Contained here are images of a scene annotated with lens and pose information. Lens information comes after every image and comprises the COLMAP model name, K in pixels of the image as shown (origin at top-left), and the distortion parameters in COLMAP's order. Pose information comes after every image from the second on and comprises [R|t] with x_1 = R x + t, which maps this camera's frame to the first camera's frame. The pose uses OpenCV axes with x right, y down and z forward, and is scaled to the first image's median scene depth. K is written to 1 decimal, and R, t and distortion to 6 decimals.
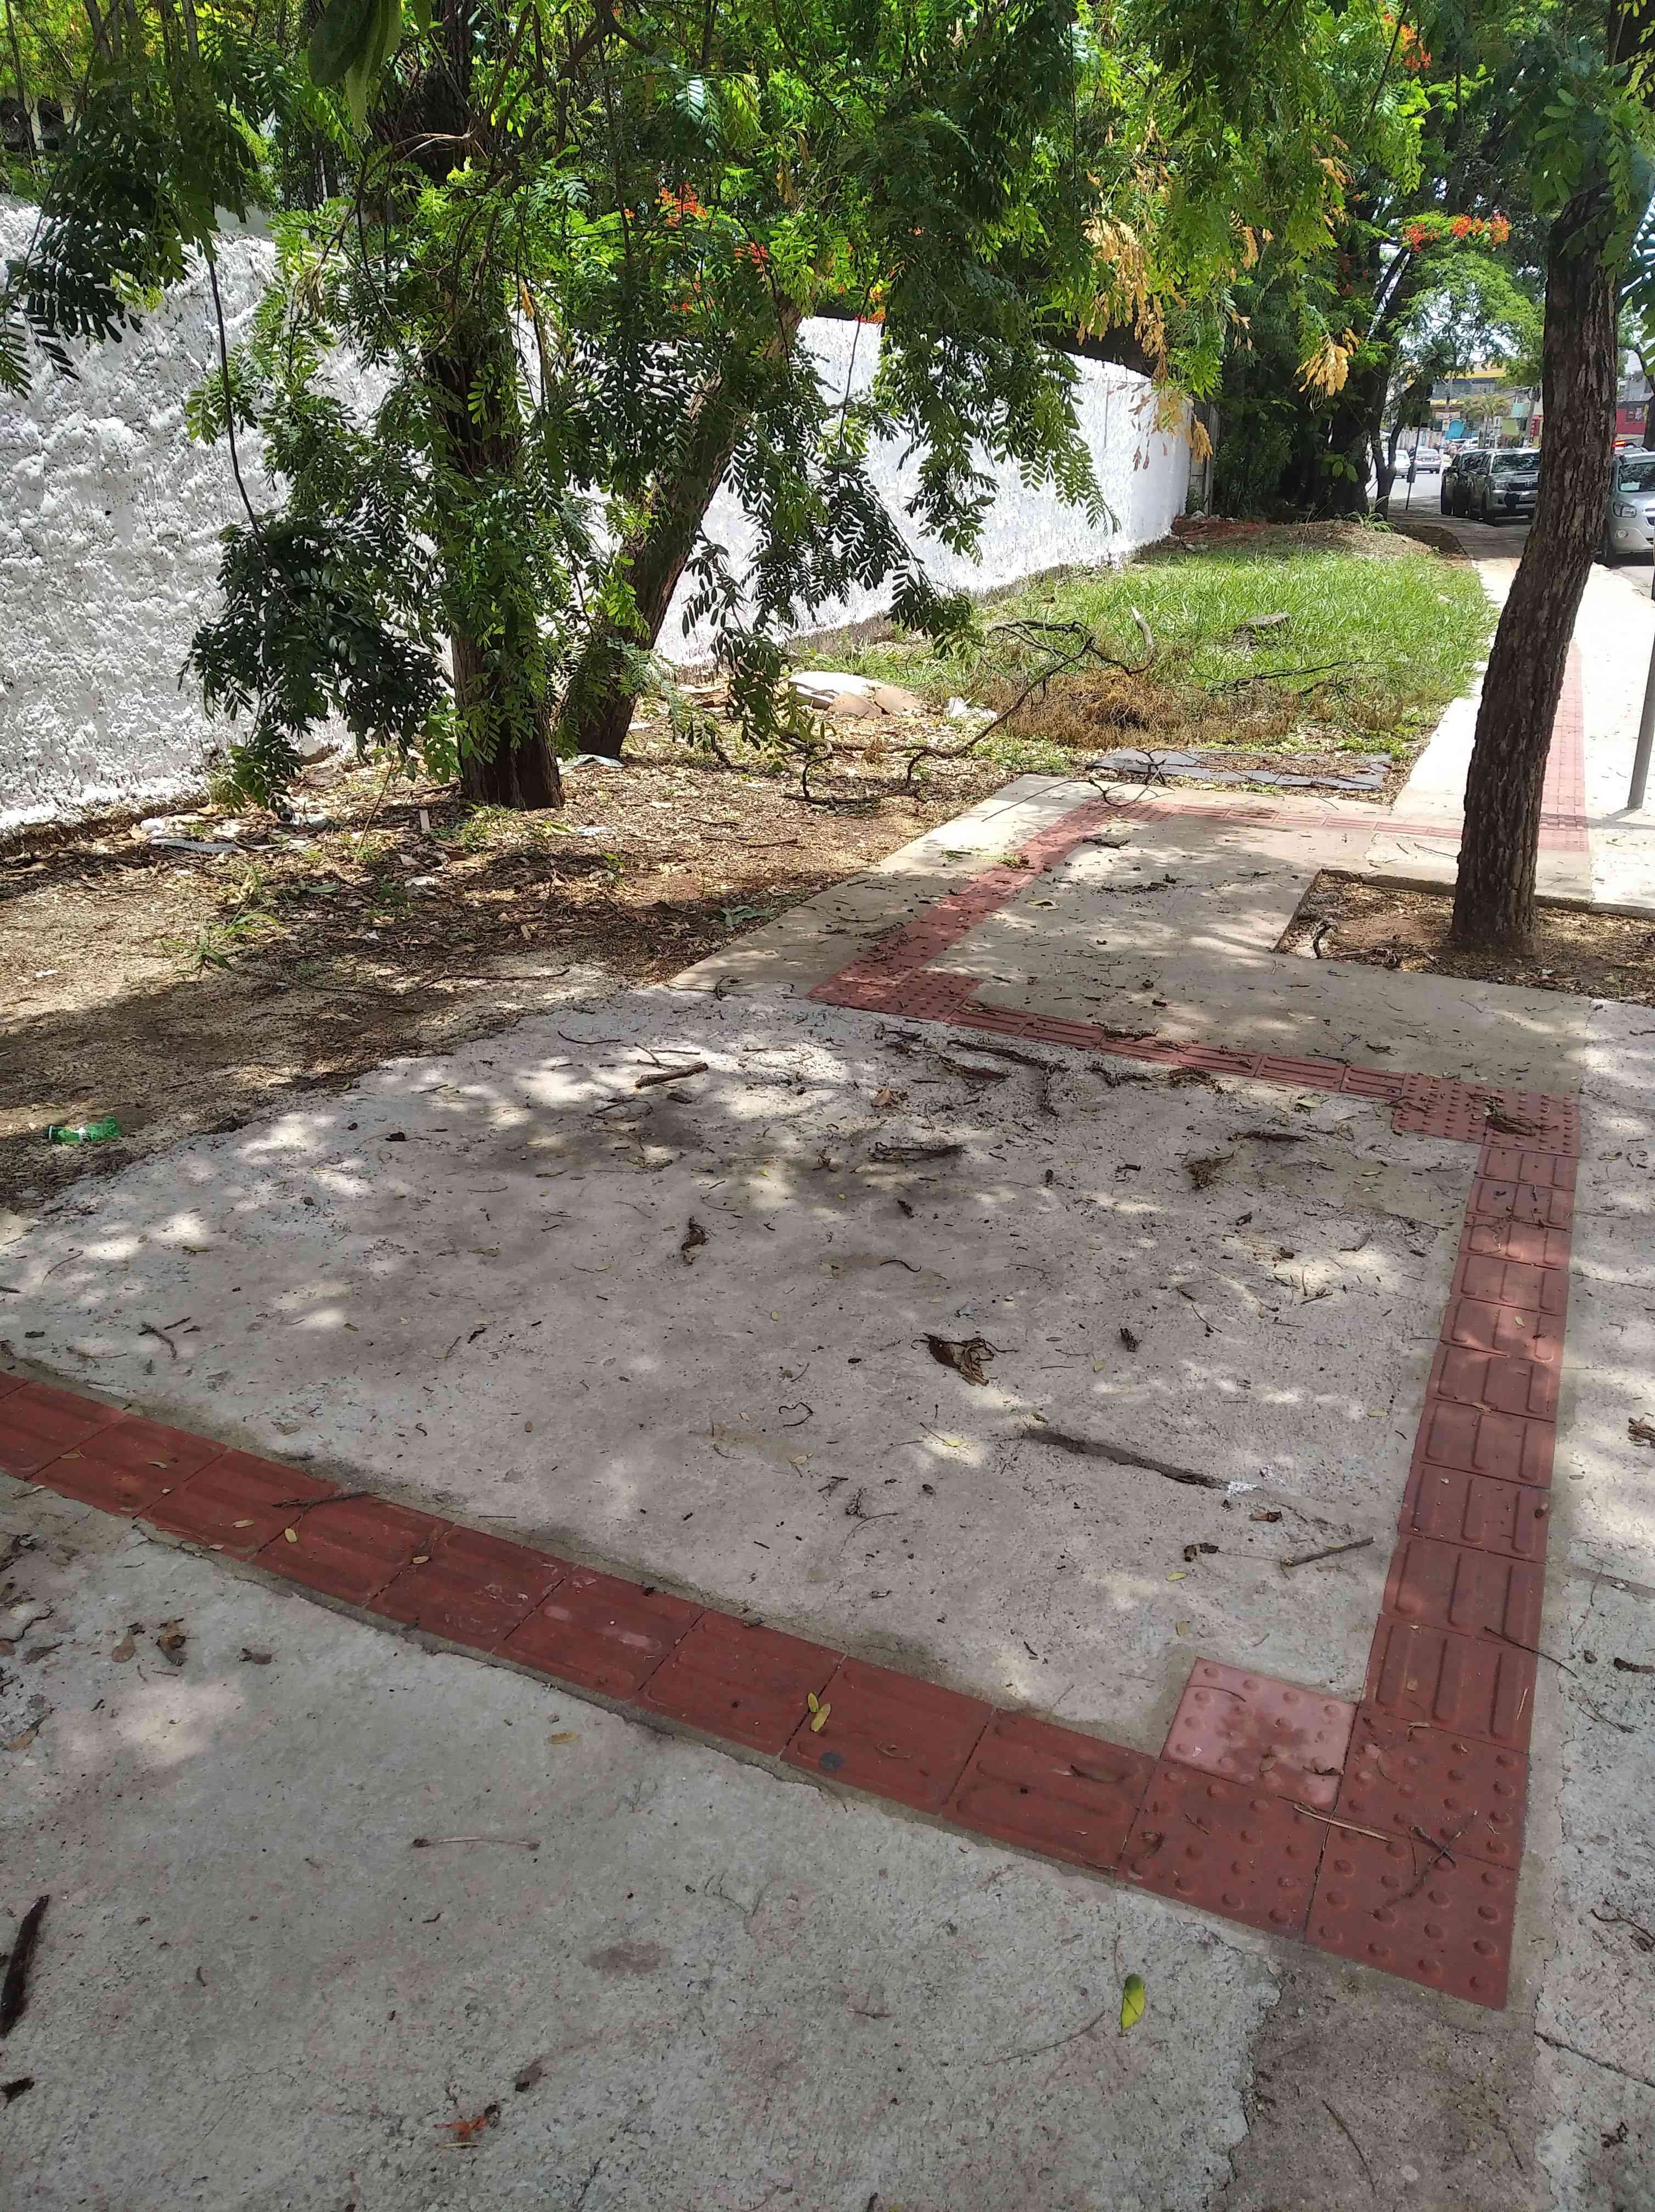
lens RADIAL K [[1692.2, 0, 827.5], [0, 1692.2, 1106.0], [0, 0, 1]] dist [0.058602, -0.098344]
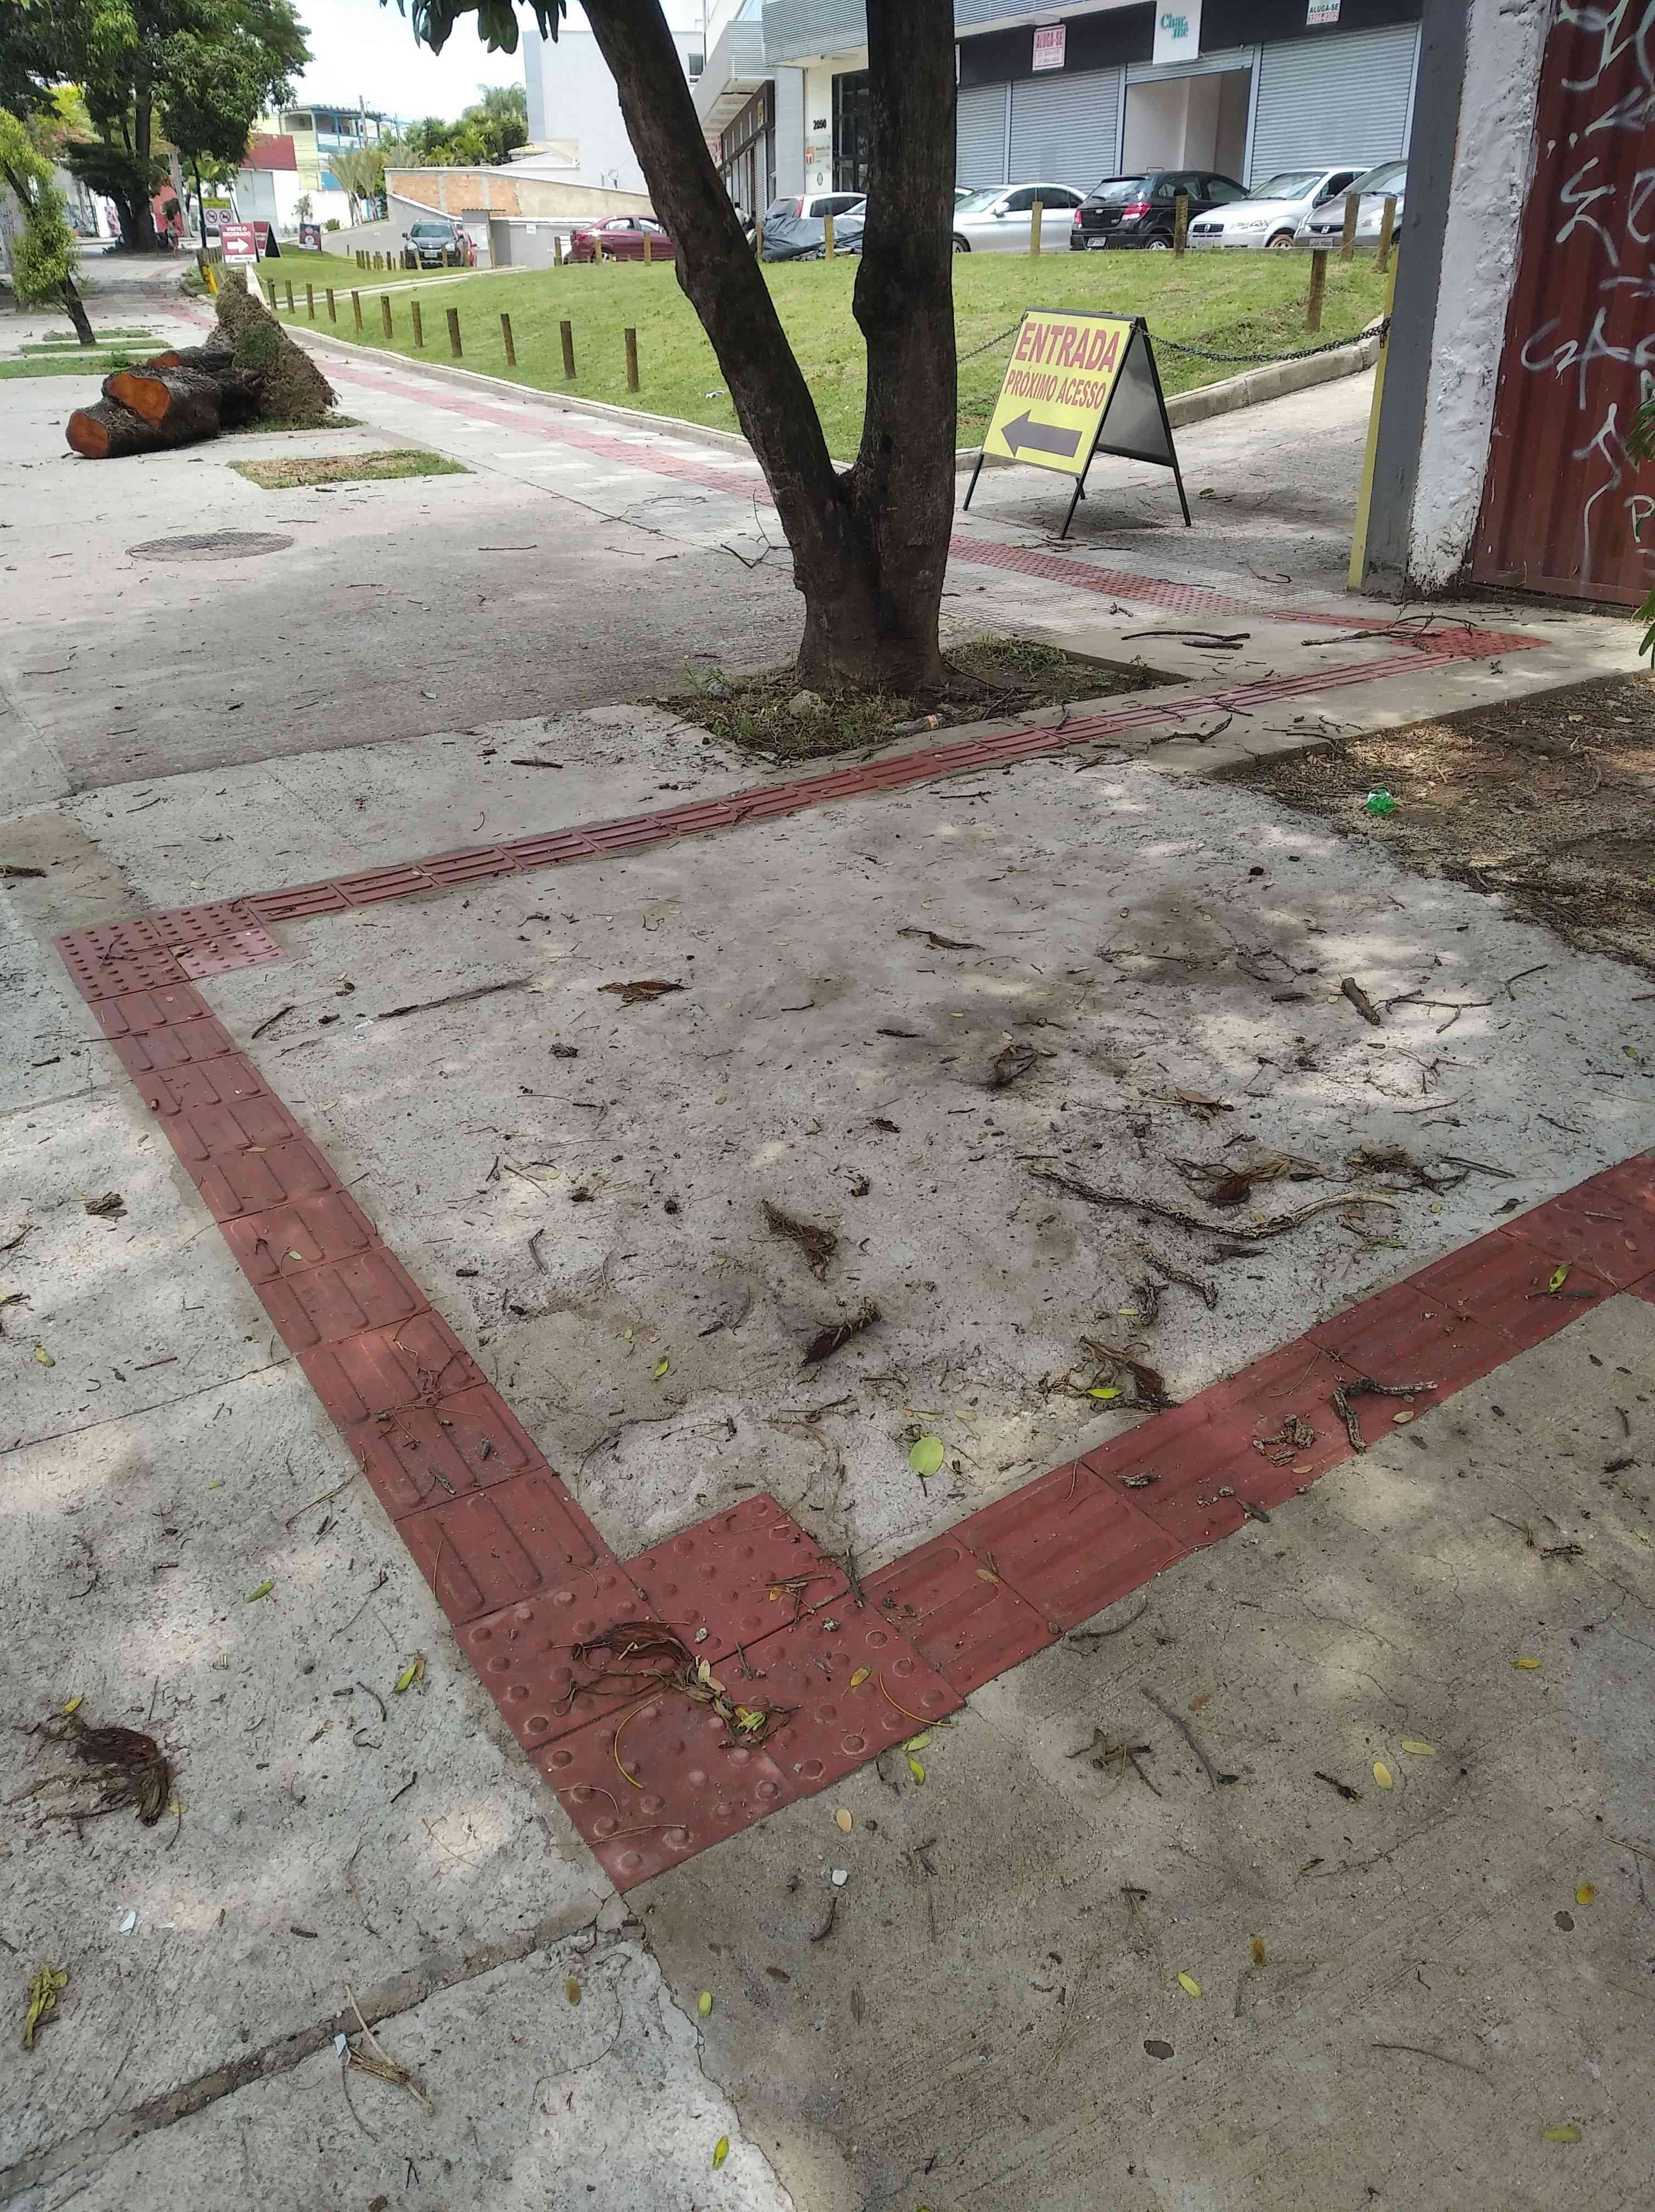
lens RADIAL K [[1708.8, 0, 827.5], [0, 1708.8, 1106.0], [0, 0, 1]] dist [0.027577, -0.000209]
pose [[-0.564167, 0.378784, -0.733647, 0.661667], [-0.296158, 0.736593, 0.608048, -0.401547], [0.770718, 0.560316, -0.303381, 1.105982]]
